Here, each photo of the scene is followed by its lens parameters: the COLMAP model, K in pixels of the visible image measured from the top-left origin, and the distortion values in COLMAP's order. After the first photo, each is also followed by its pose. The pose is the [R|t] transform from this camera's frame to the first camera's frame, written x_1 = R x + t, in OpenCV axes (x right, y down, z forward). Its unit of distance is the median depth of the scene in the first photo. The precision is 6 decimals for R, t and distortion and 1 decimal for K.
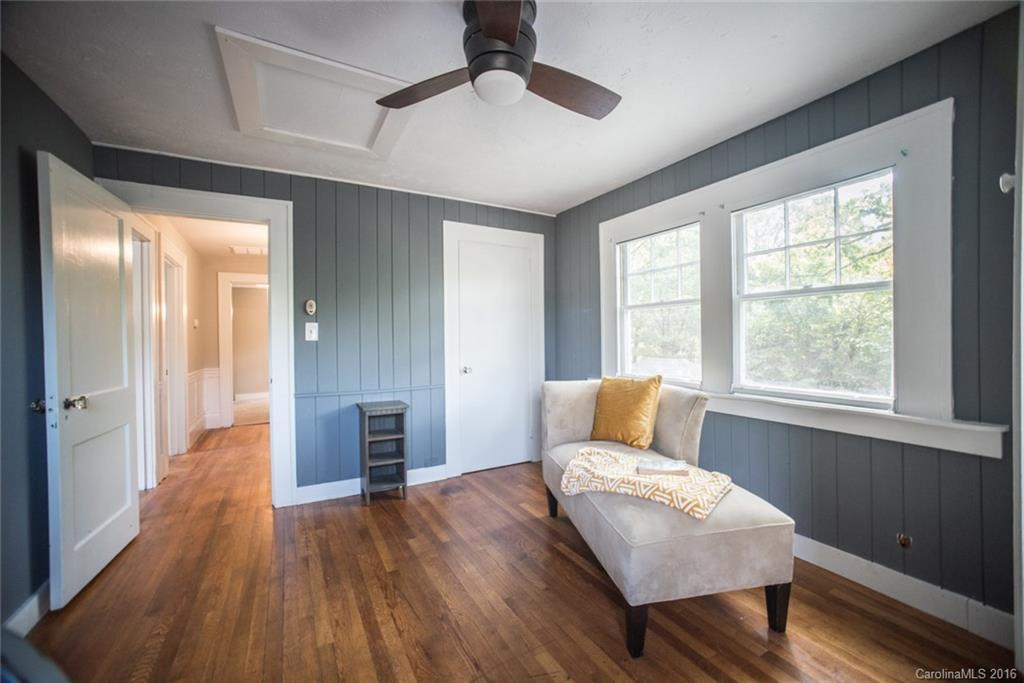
lens RADIAL K [[403.4, 0, 512.7], [0, 403.4, 343.5], [0, 0, 1]] dist [-0.028233, 0.002559]
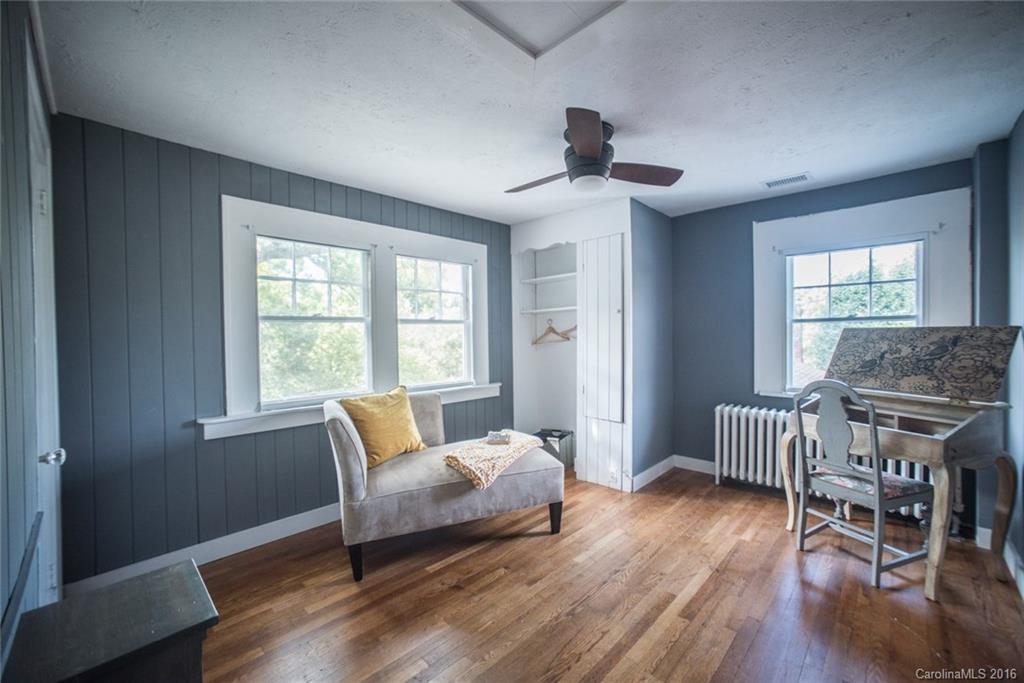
lens RADIAL K [[403.4, 0, 513.9], [0, 403.4, 341.1], [0, 0, 1]] dist [-0.028233, 0.002559]
pose [[-0.271863, -0.007510, 0.962307, -1.141633], [0.010887, 0.999882, 0.010880, -0.081673], [-0.962274, 0.013435, -0.271749, 1.383317]]
